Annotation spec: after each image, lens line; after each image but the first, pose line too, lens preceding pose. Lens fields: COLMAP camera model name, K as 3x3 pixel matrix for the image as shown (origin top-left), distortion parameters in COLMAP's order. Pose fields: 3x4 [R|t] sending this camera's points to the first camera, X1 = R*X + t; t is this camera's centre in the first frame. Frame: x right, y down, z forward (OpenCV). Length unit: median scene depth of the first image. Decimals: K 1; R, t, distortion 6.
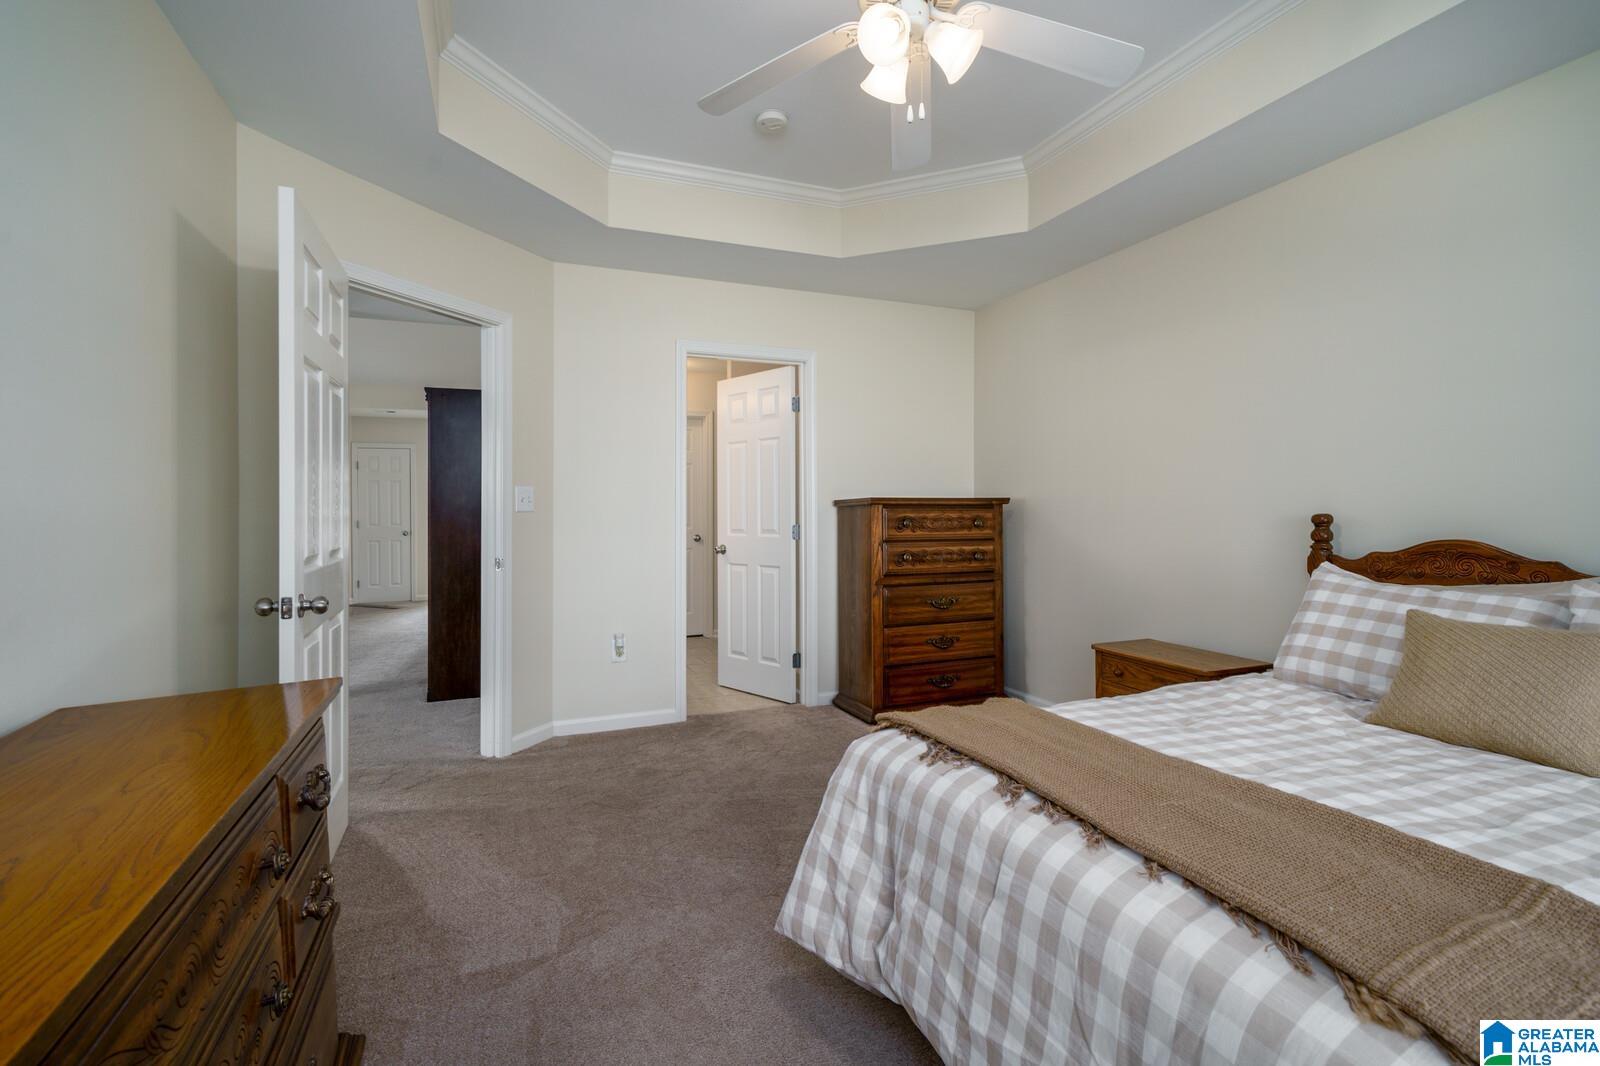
lens RADIAL K [[757.8, 0, 799.7], [0, 757.8, 507.2], [0, 0, 1]] dist [-0.001351, 0.000041]
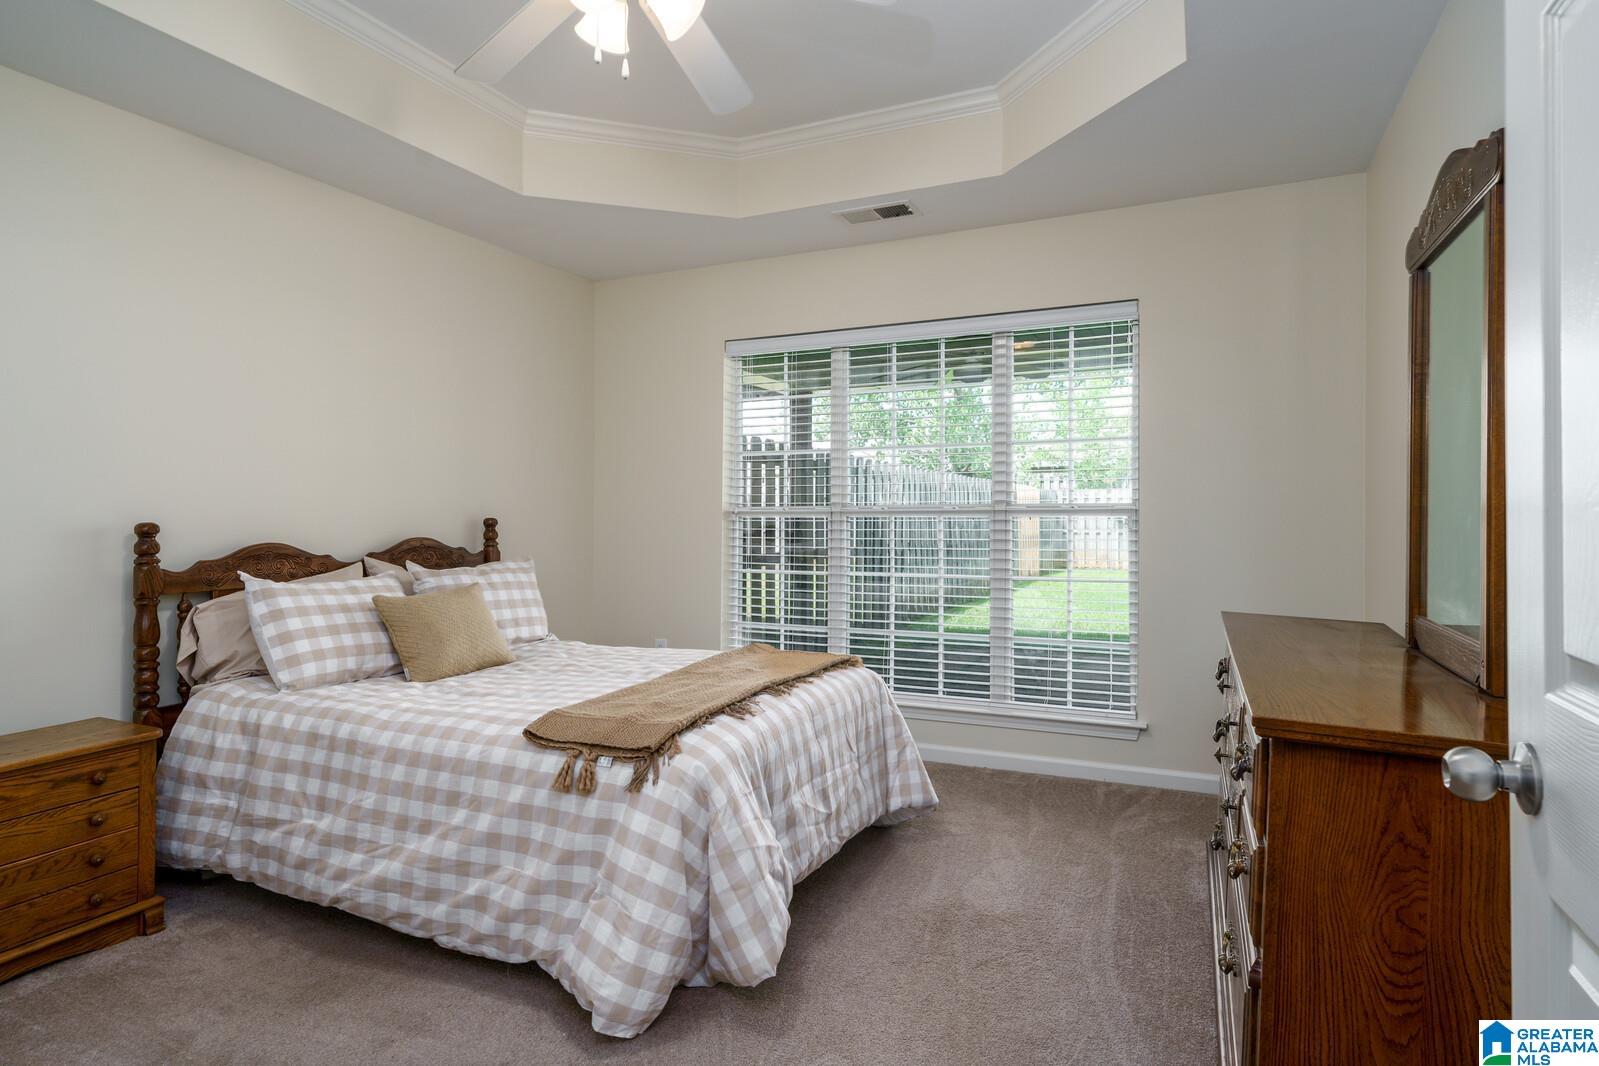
lens RADIAL K [[861.1, 0, 803.5], [0, 861.1, 526.8], [0, 0, 1]] dist [0.000942, 0.000050]
pose [[-0.688376, -0.008430, 0.725305, -0.670648], [0.005515, 0.999843, 0.016854, 0.000892], [-0.725333, 0.015602, -0.688221, 1.389792]]
